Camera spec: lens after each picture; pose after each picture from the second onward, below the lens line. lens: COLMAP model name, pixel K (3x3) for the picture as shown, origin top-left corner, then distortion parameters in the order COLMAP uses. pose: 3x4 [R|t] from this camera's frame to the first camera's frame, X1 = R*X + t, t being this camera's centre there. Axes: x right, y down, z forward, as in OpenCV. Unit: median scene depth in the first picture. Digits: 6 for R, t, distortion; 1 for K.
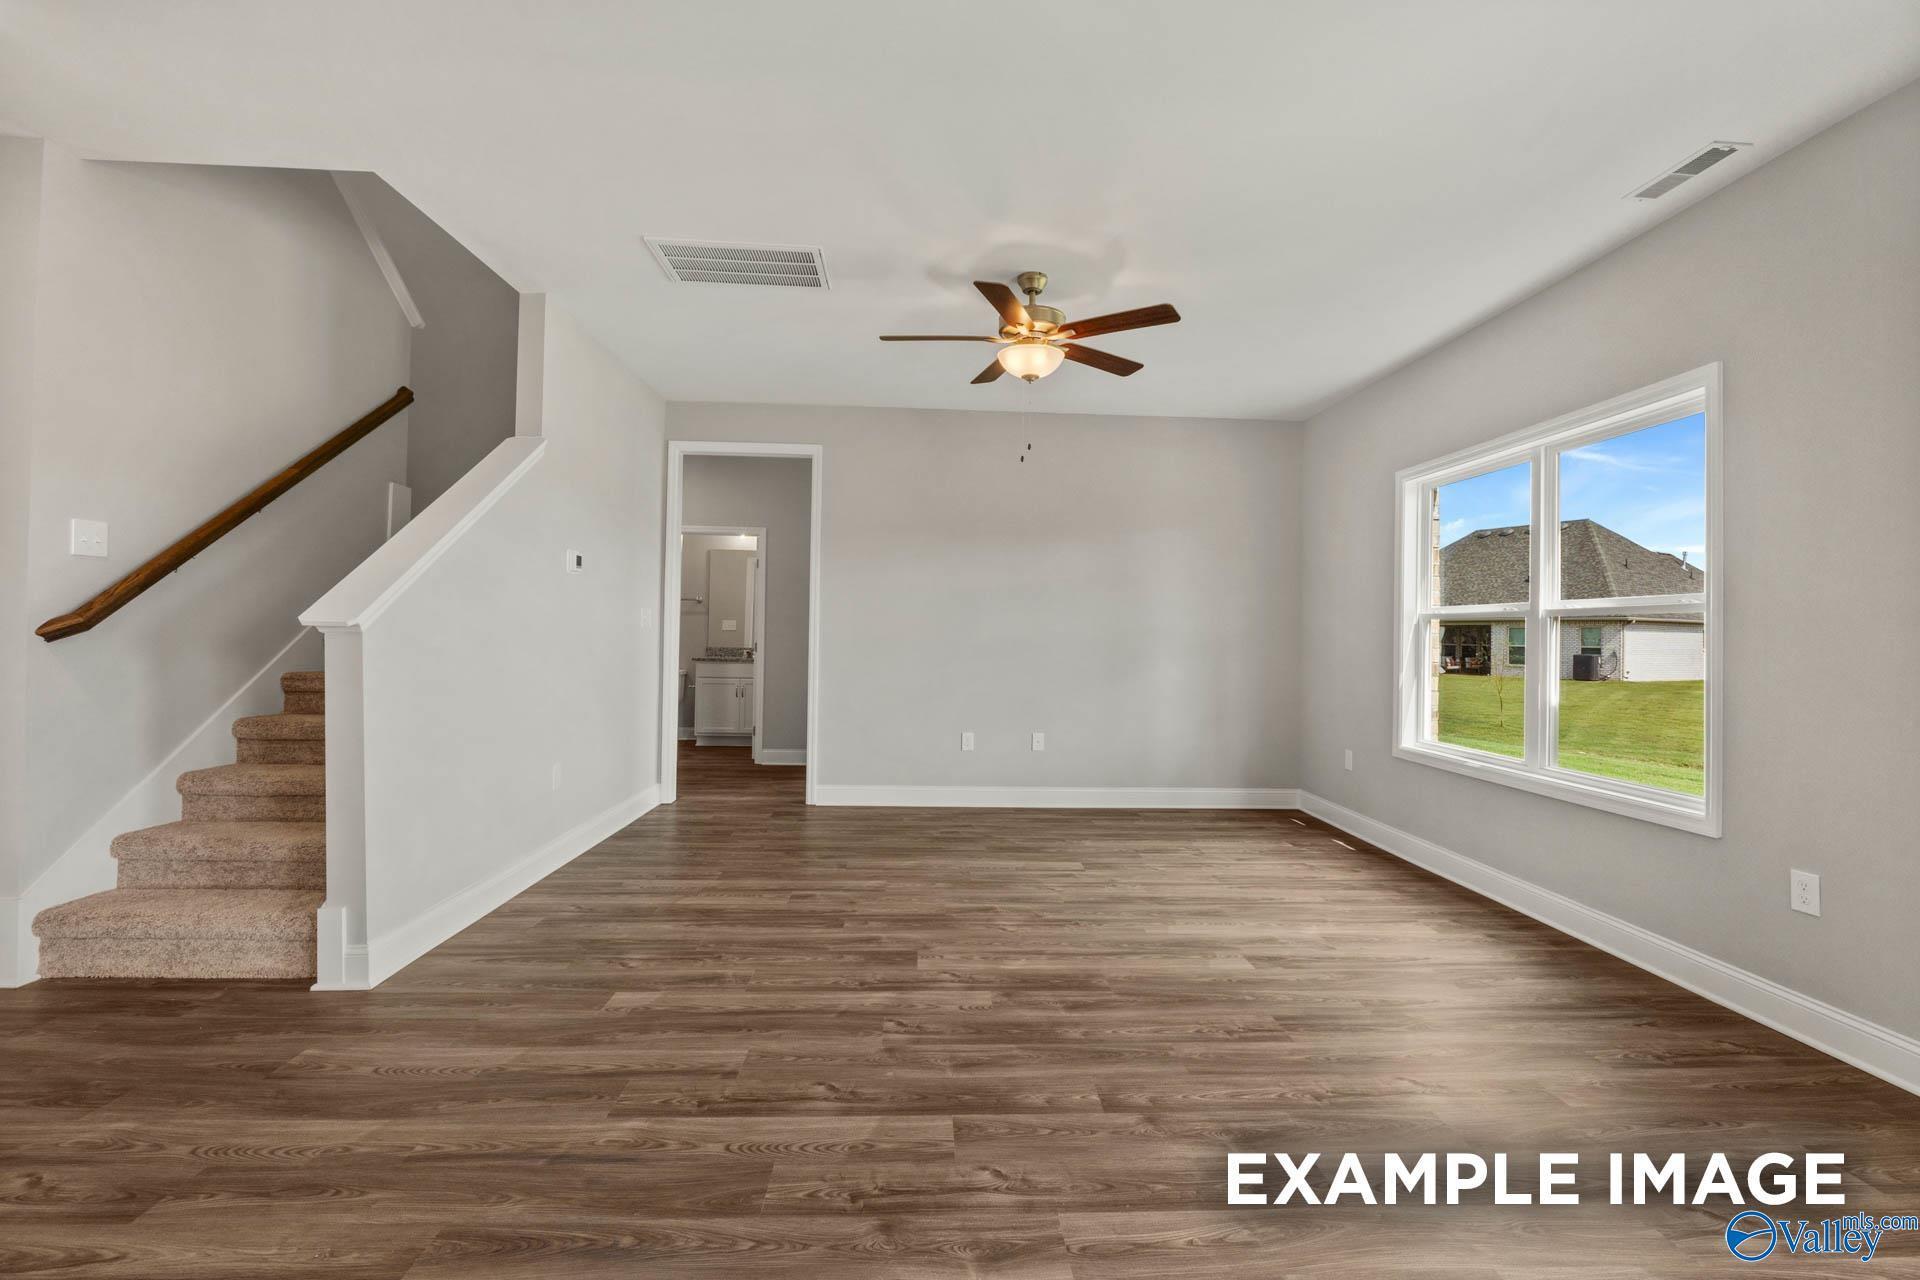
lens RADIAL K [[808.1, 0, 958.0], [0, 808.1, 631.6], [0, 0, 1]] dist [-0.014743, -0.000608]
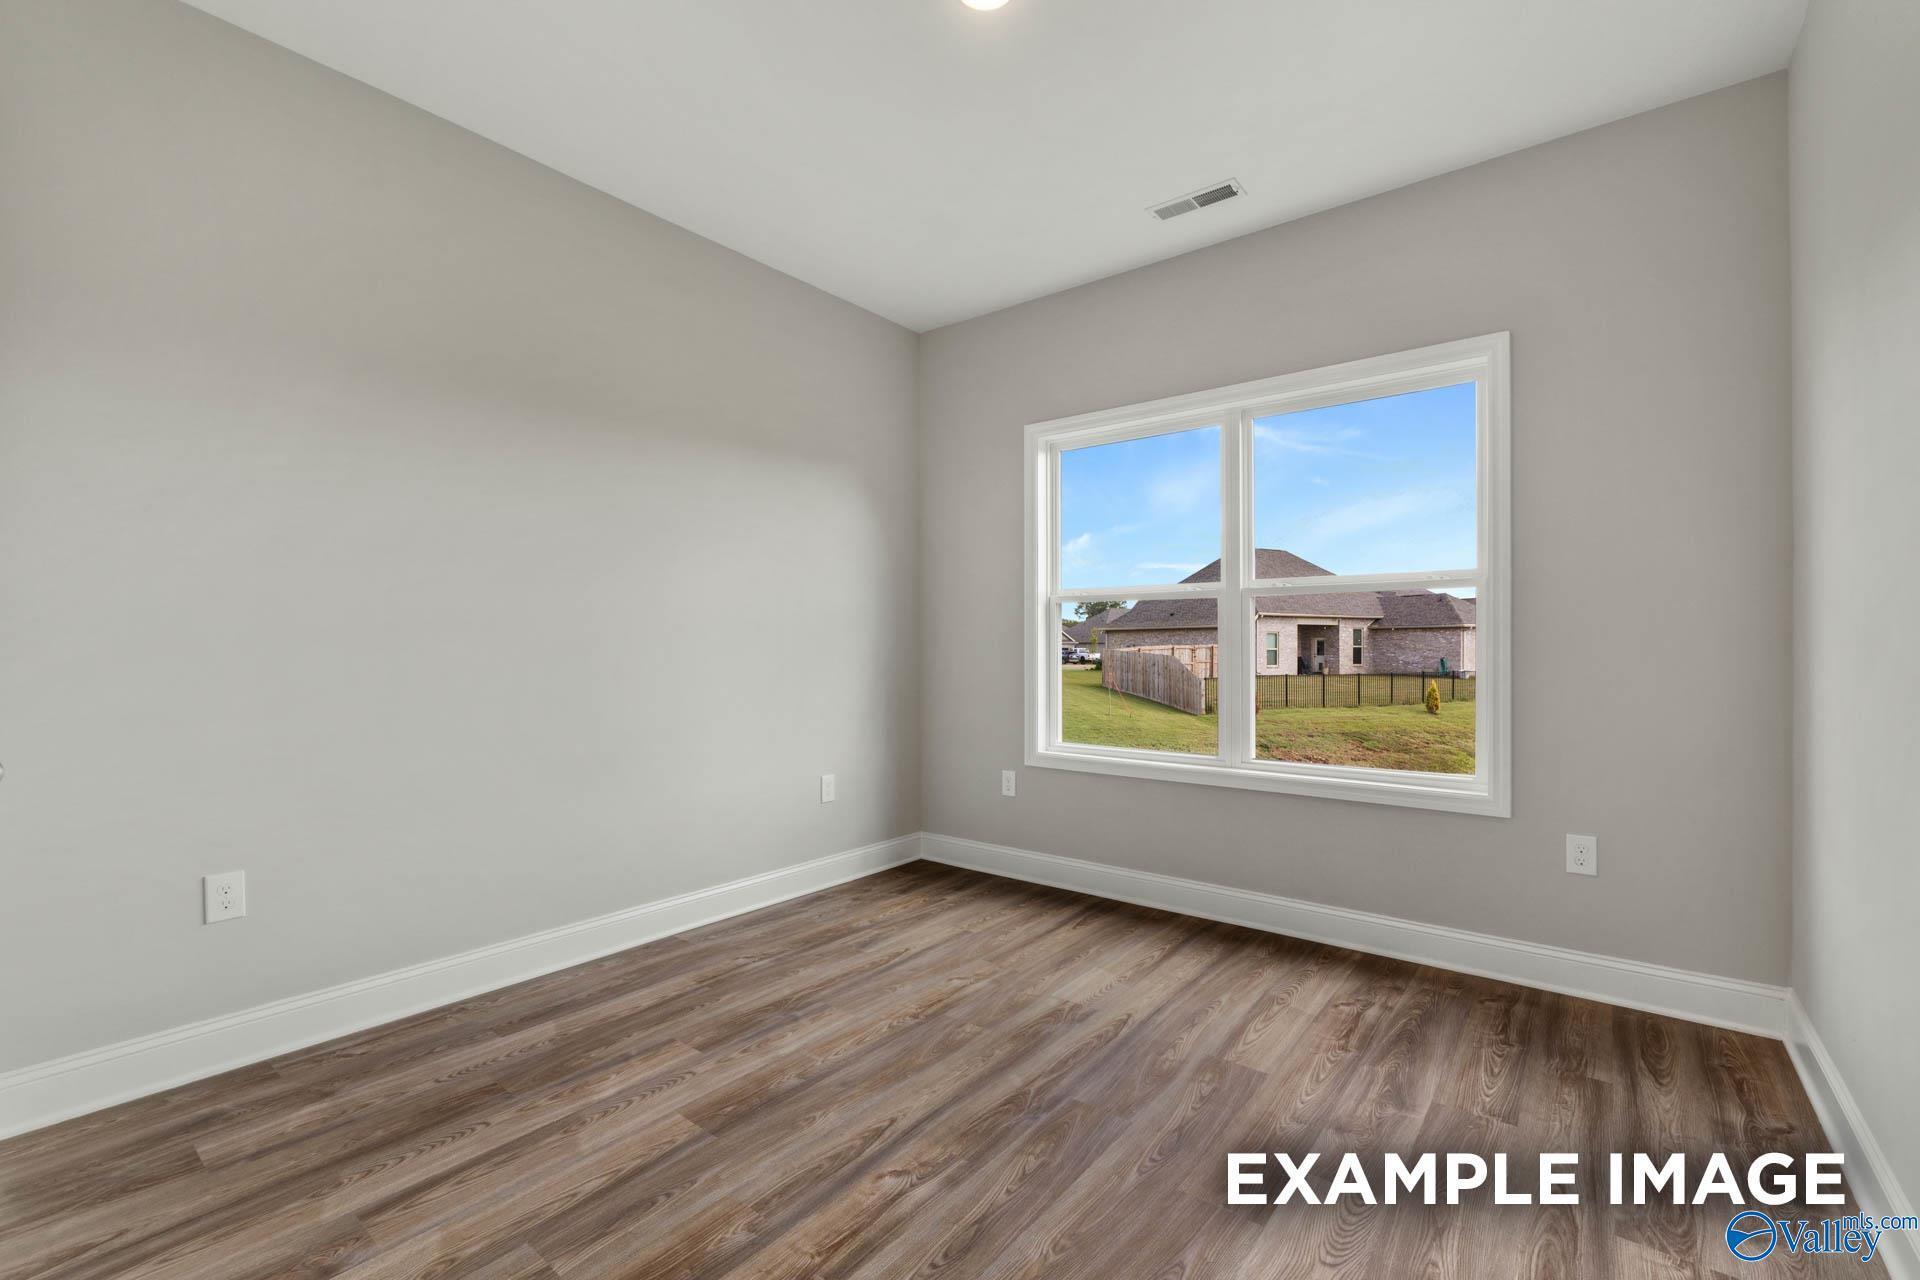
lens RADIAL K [[808.1, 0, 963.2], [0, 808.1, 644.6], [0, 0, 1]] dist [-0.014743, -0.000608]
pose [[0.642563, -0.010936, 0.766155, -0.183717], [0.006780, 0.999940, 0.008586, 0.026417], [-0.766203, -0.000323, 0.642599, 0.669913]]
